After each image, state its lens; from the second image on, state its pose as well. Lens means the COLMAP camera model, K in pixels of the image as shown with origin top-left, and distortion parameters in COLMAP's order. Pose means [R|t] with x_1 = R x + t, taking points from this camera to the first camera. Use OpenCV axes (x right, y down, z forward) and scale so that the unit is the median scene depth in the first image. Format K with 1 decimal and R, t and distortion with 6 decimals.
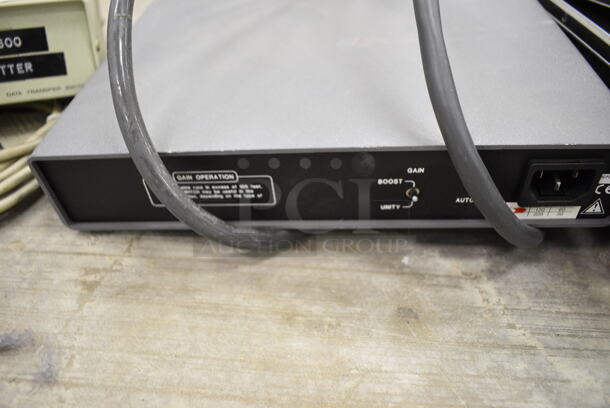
lens RADIAL K [[475.5, 0, 305.0], [0, 475.5, 204.0], [0, 0, 1]] dist [-0.101638, 0.007194]
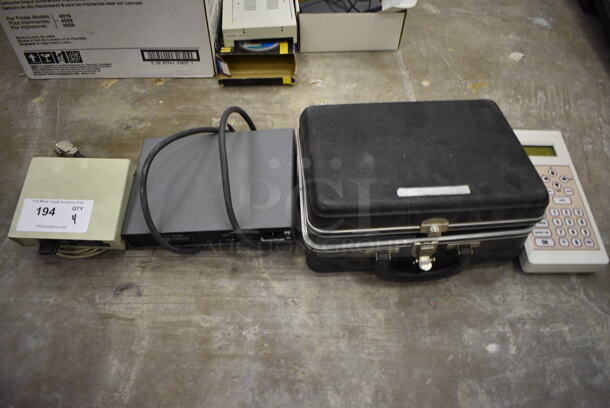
lens RADIAL K [[475.5, 0, 305.0], [0, 475.5, 204.0], [0, 0, 1]] dist [-0.101638, 0.007194]
pose [[0.997581, -0.067867, -0.015012, 0.817917], [0.069497, 0.977644, 0.198452, -0.900086], [0.001208, -0.199015, 0.979996, -2.327656]]
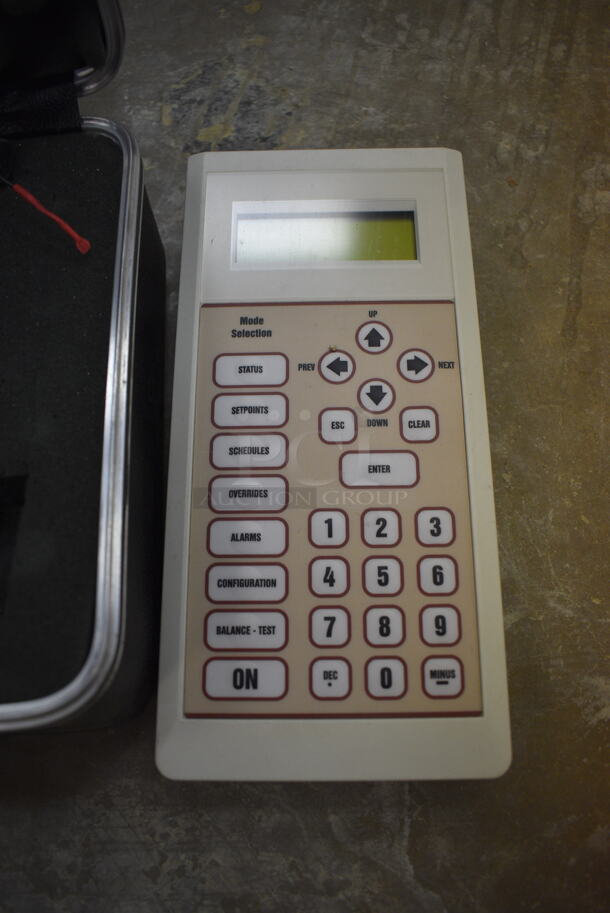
lens RADIAL K [[711.7, 0, 305.0], [0, 711.7, 456.5], [0, 0, 1]] dist [-0.101638, 0.007194]
pose [[0.995797, -0.084197, -0.036033, 2.677387], [0.091039, 0.867229, 0.489515, -0.764186], [-0.009967, -0.490738, 0.871250, 0.047669]]
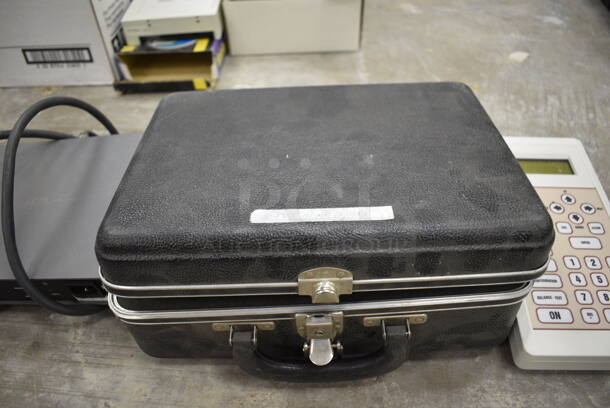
lens RADIAL K [[475.5, 0, 305.0], [0, 475.5, 204.0], [0, 0, 1]] dist [-0.101638, 0.007194]
pose [[0.995759, -0.059022, -0.070569, 1.638741], [0.064068, 0.995379, 0.071525, -0.487069], [0.066021, -0.075743, 0.994939, -0.967744]]
